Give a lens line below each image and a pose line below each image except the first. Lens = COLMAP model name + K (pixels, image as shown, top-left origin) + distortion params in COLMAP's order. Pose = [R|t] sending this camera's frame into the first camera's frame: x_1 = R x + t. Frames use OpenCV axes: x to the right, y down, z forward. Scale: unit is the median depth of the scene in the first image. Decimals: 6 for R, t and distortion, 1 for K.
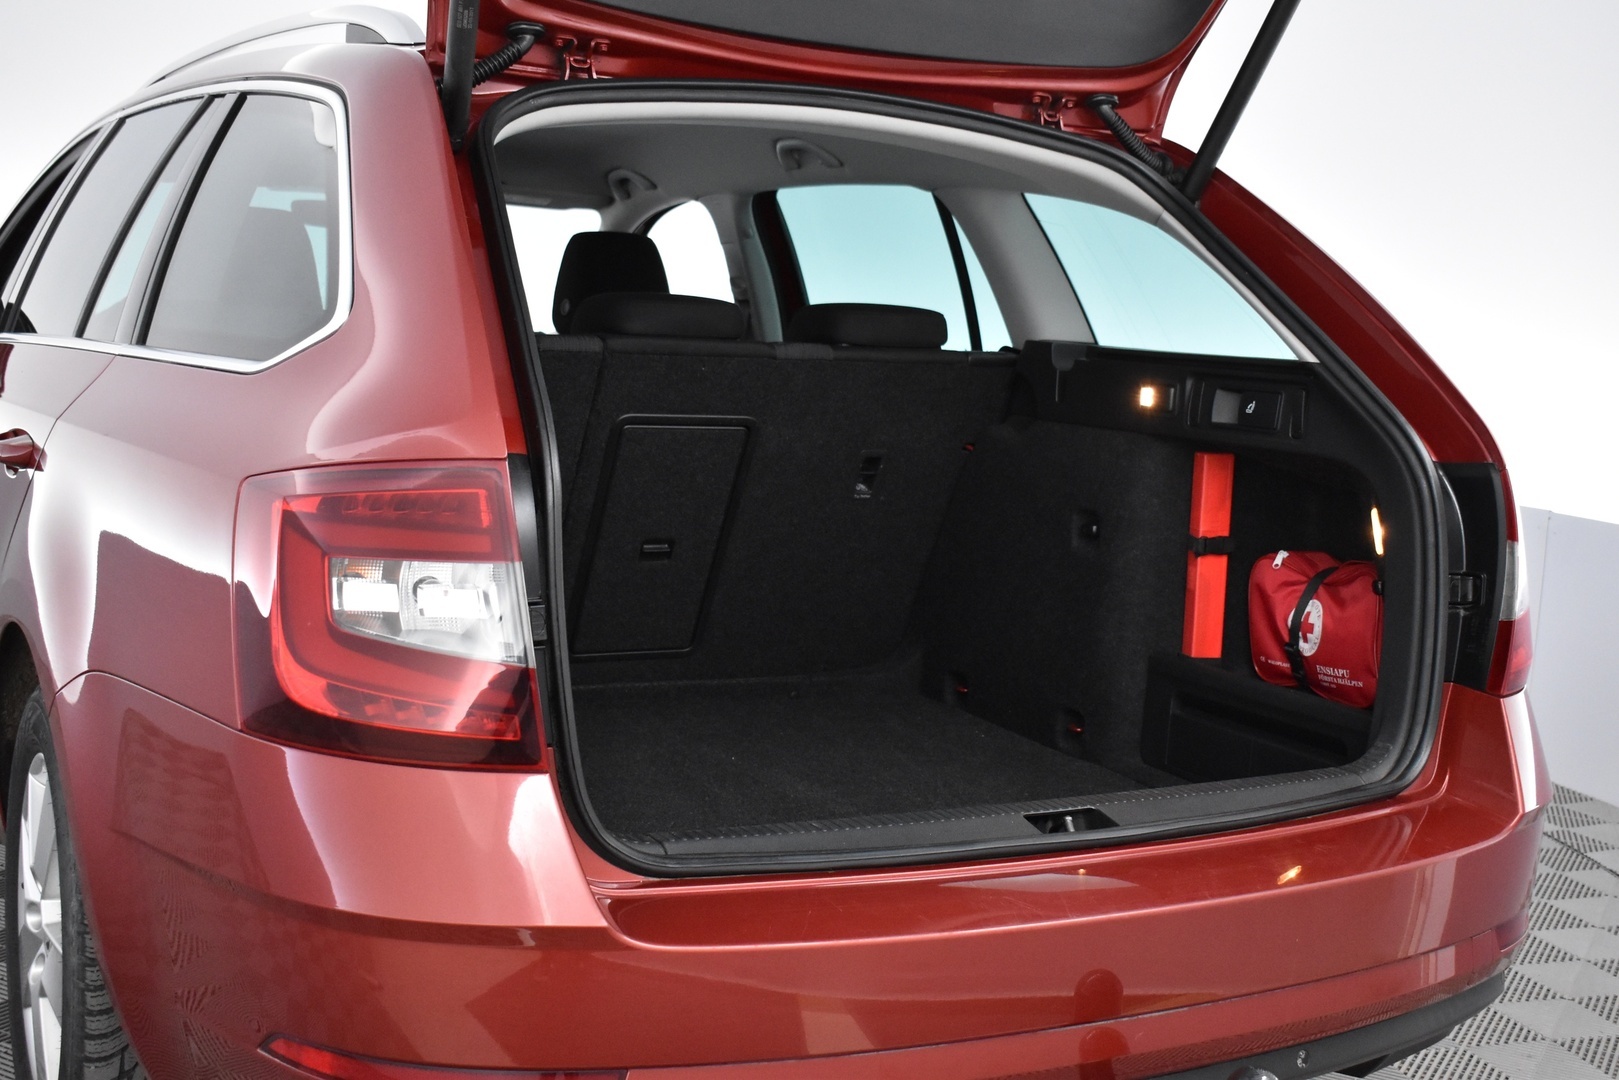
lens RADIAL K [[1957.2, 0, 809.5], [0, 1957.2, 540.0], [0, 0, 1]] dist [-0.106561, 0.078862]
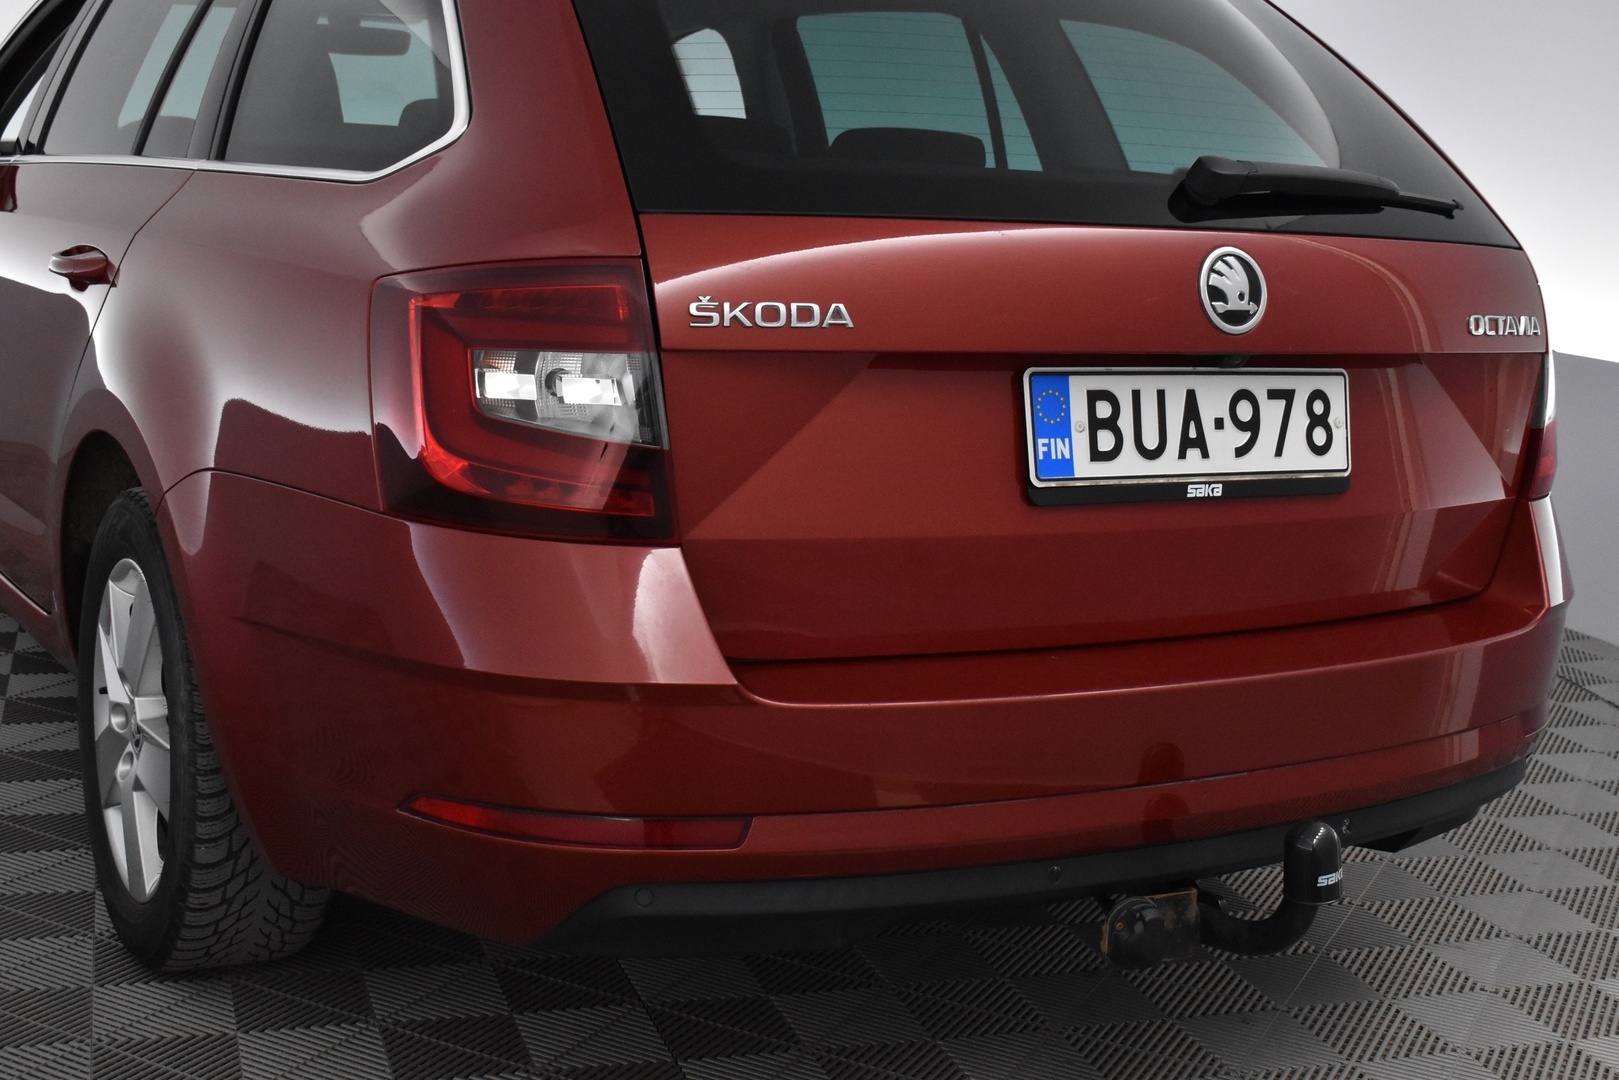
lens RADIAL K [[2050.0, 0, 809.5], [0, 2050.0, 540.0], [0, 0, 1]] dist [-0.086268, 0.002695]
pose [[0.999735, -0.000233, 0.023036, -0.065917], [-0.001414, 0.997443, 0.071449, 0.025668], [-0.022994, -0.071463, 0.997178, -0.107591]]
